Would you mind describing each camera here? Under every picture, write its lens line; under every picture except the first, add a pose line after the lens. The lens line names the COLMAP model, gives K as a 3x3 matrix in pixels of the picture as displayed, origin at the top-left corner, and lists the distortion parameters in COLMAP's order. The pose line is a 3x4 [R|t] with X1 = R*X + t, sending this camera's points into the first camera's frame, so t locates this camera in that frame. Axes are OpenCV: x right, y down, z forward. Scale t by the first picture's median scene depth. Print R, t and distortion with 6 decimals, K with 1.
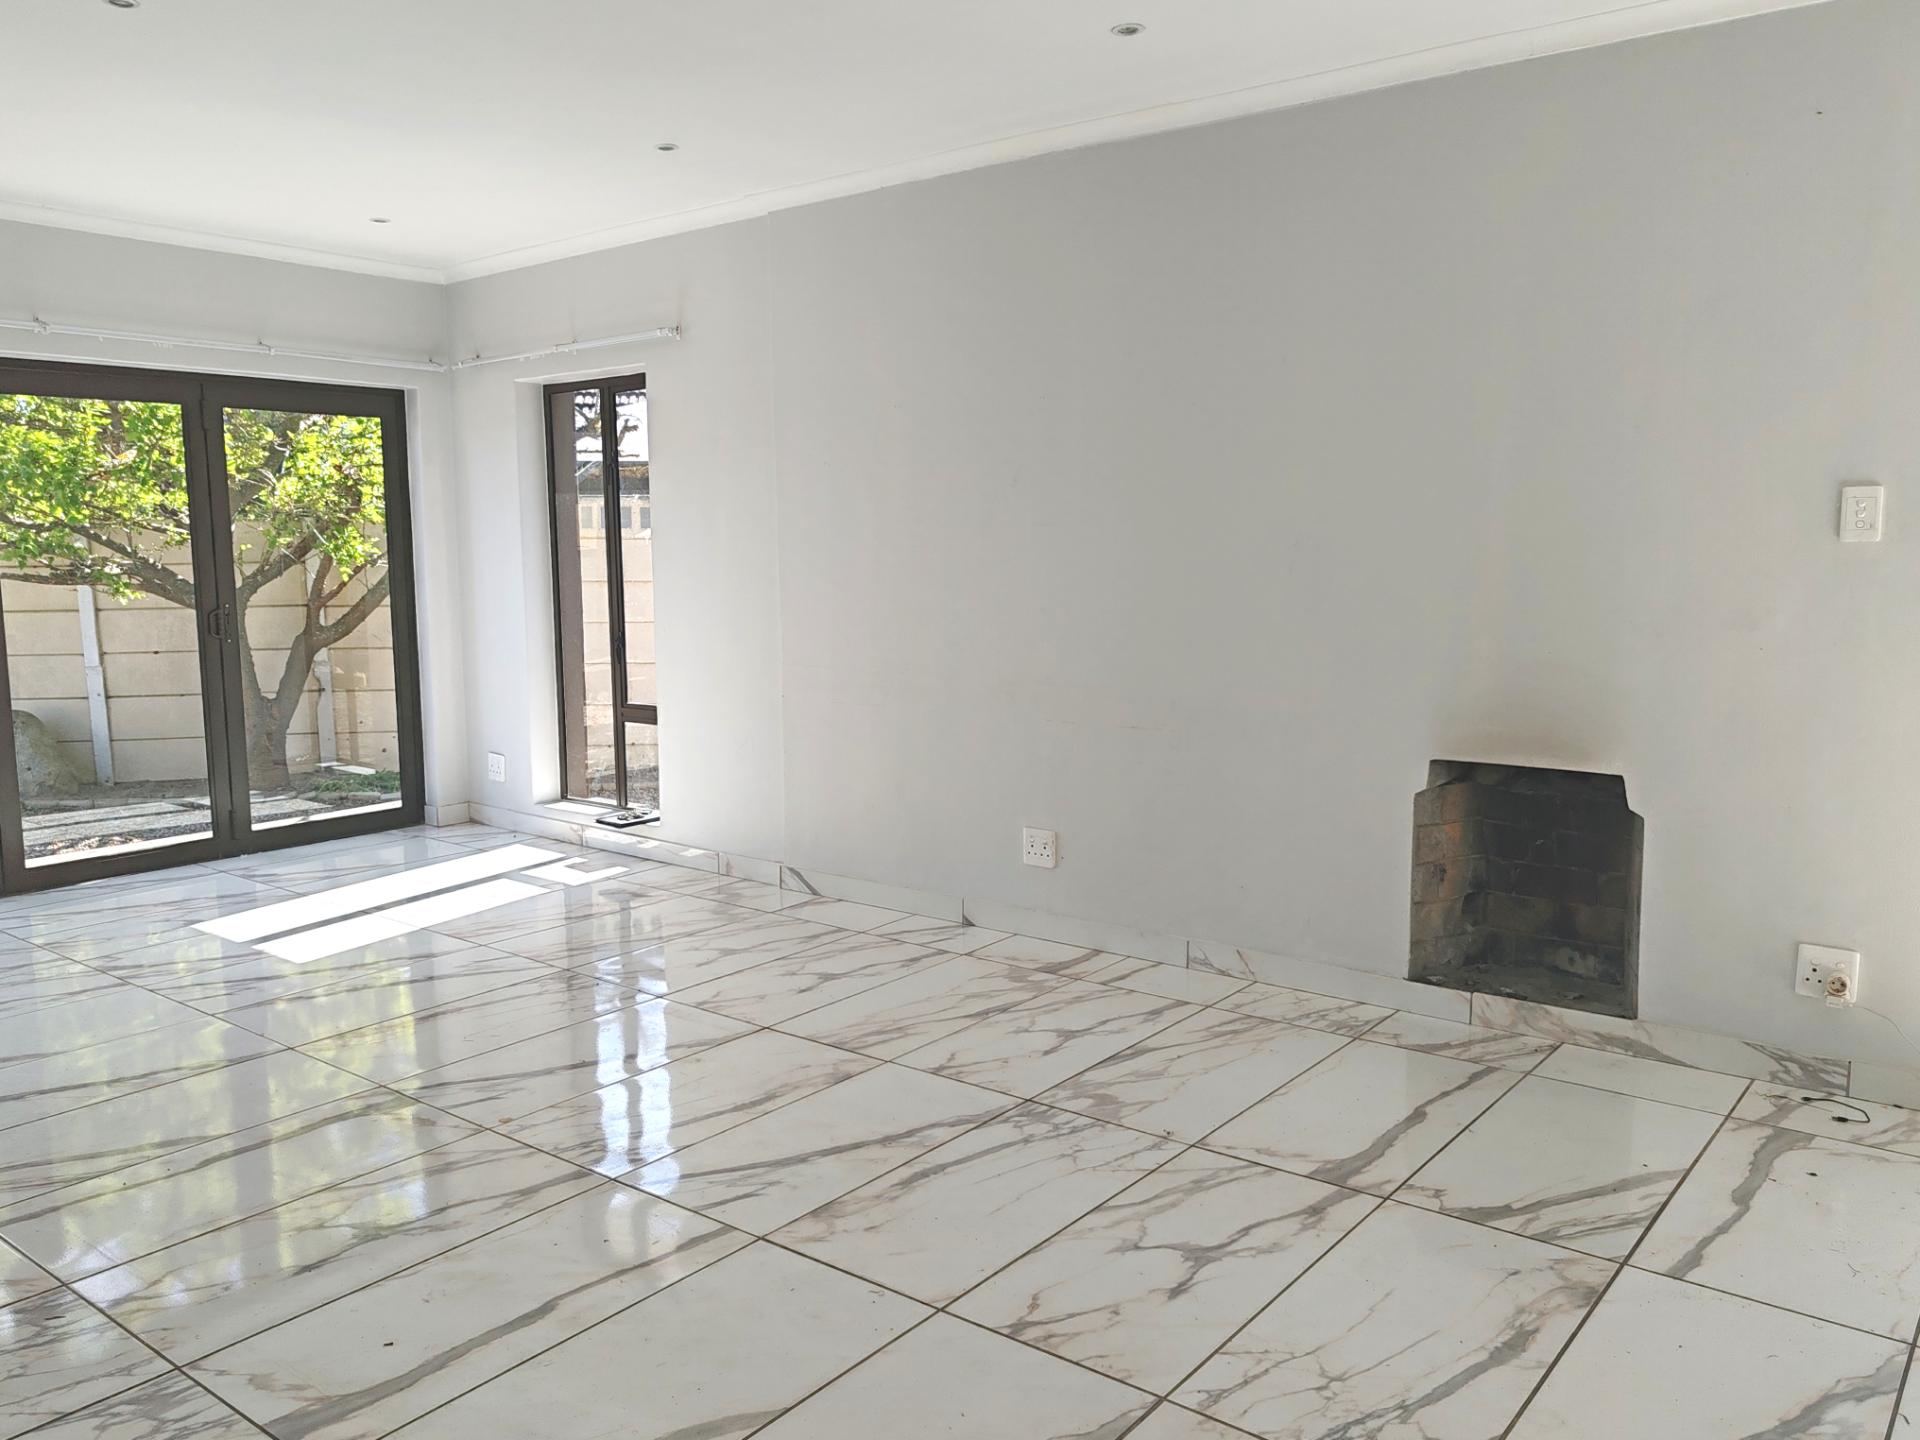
lens RADIAL K [[1477.5, 0, 961.2], [0, 1477.5, 717.2], [0, 0, 1]] dist [0.013952, 0.008959]
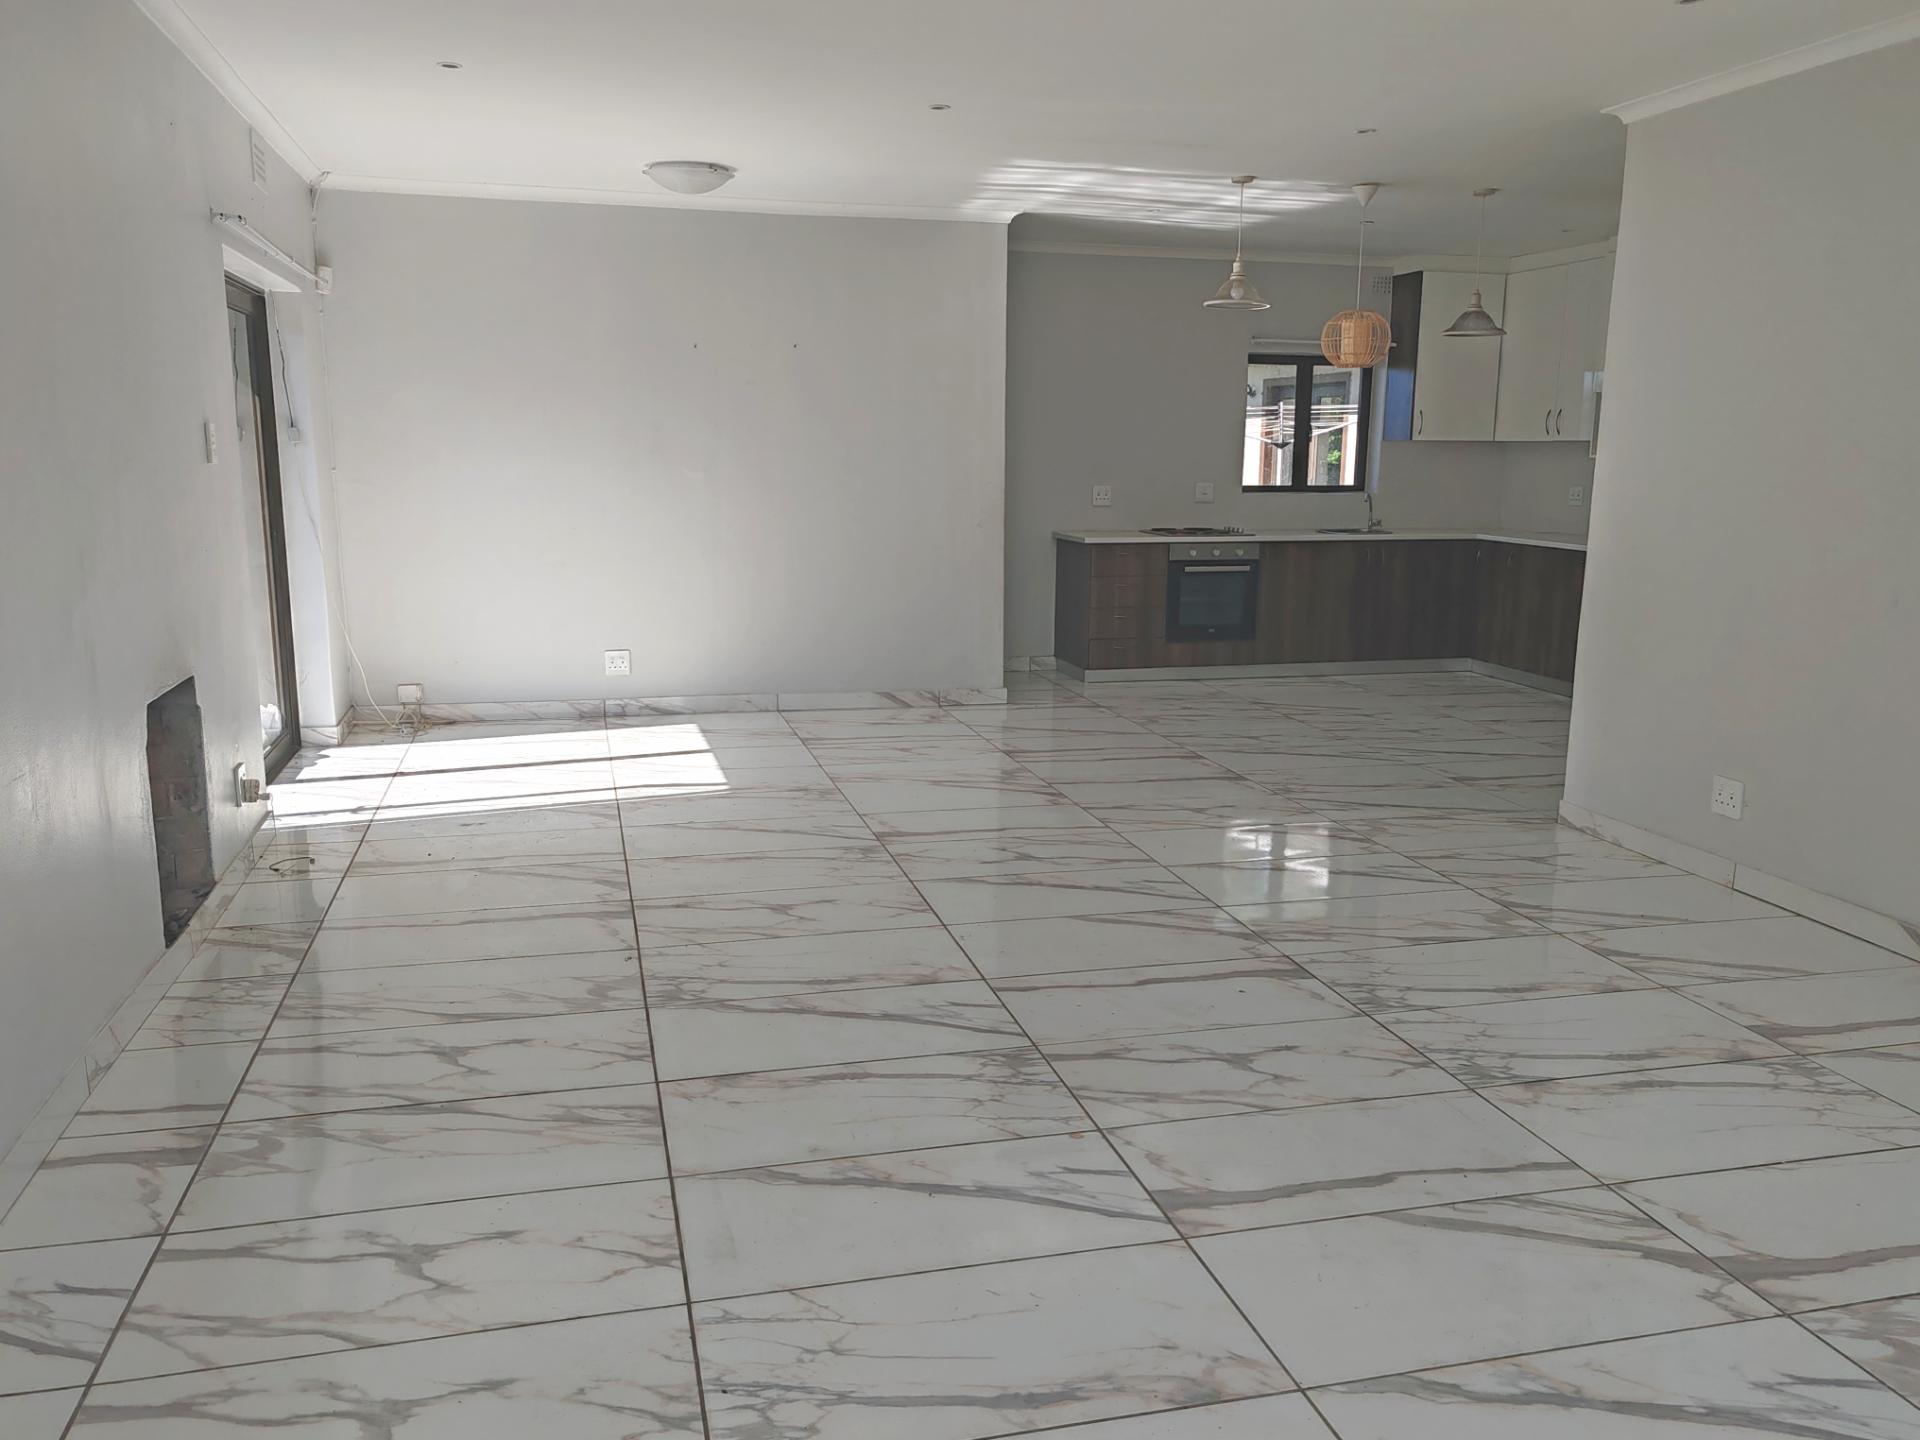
lens RADIAL K [[1477.5, 0, 958.8], [0, 1477.5, 722.1], [0, 0, 1]] dist [0.013952, 0.008959]
pose [[-0.797666, -0.112616, 0.592491, -0.527257], [0.067446, 0.959592, 0.273194, -0.150279], [-0.599316, 0.257879, -0.757838, 1.160795]]
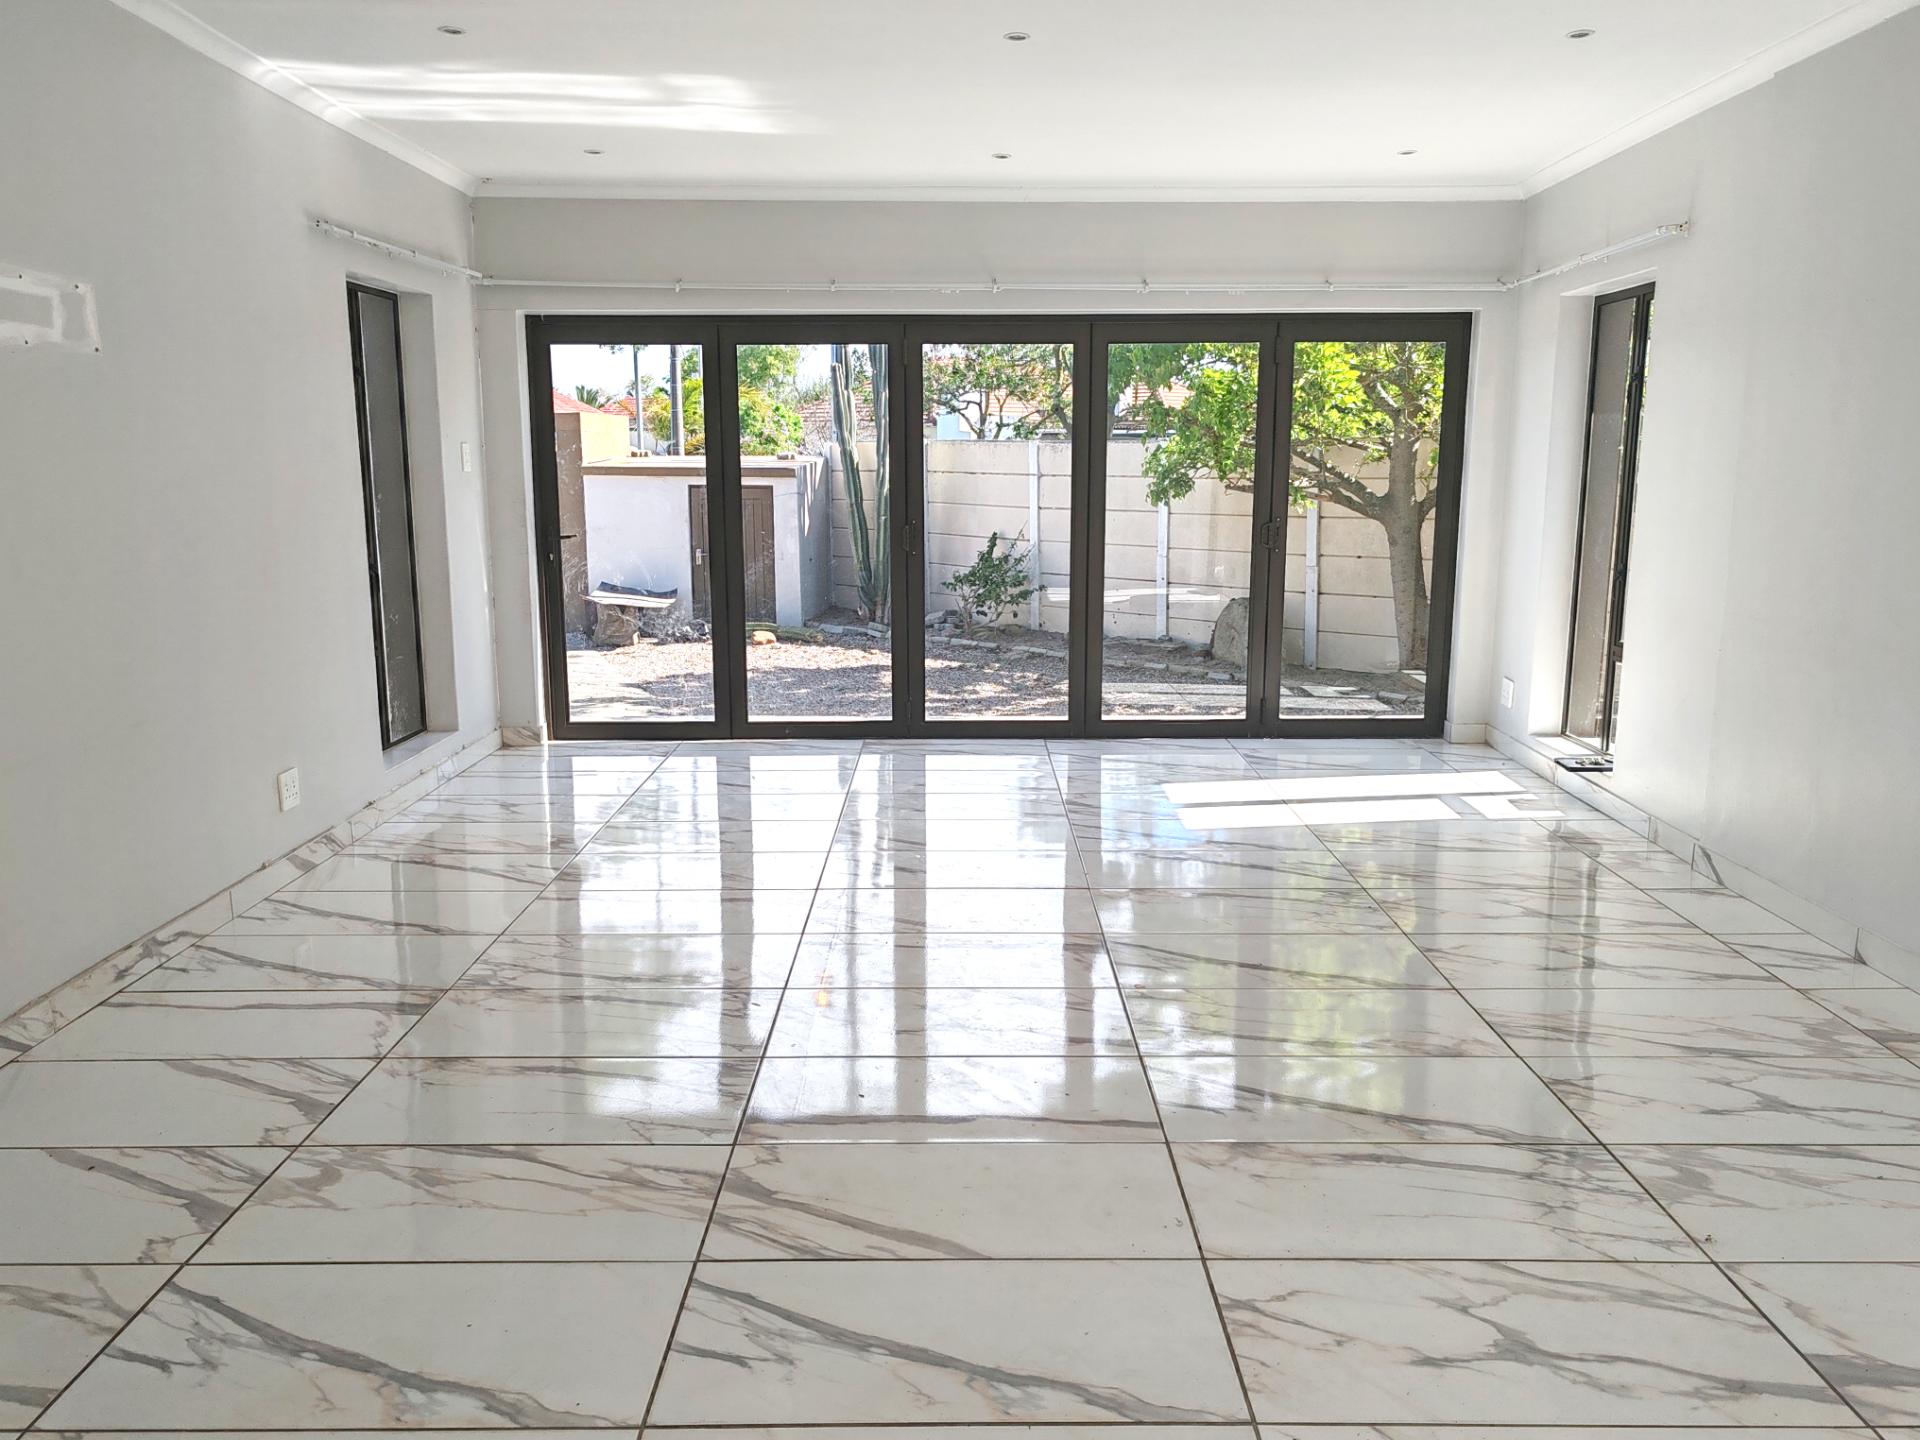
lens RADIAL K [[1477.5, 0, 958.3], [0, 1477.5, 724.0], [0, 0, 1]] dist [0.013952, 0.008959]
pose [[0.619782, 0.149535, -0.770396, 0.314584], [-0.099723, 0.988727, 0.111687, -0.027643], [0.778413, 0.007605, 0.627707, 0.125486]]
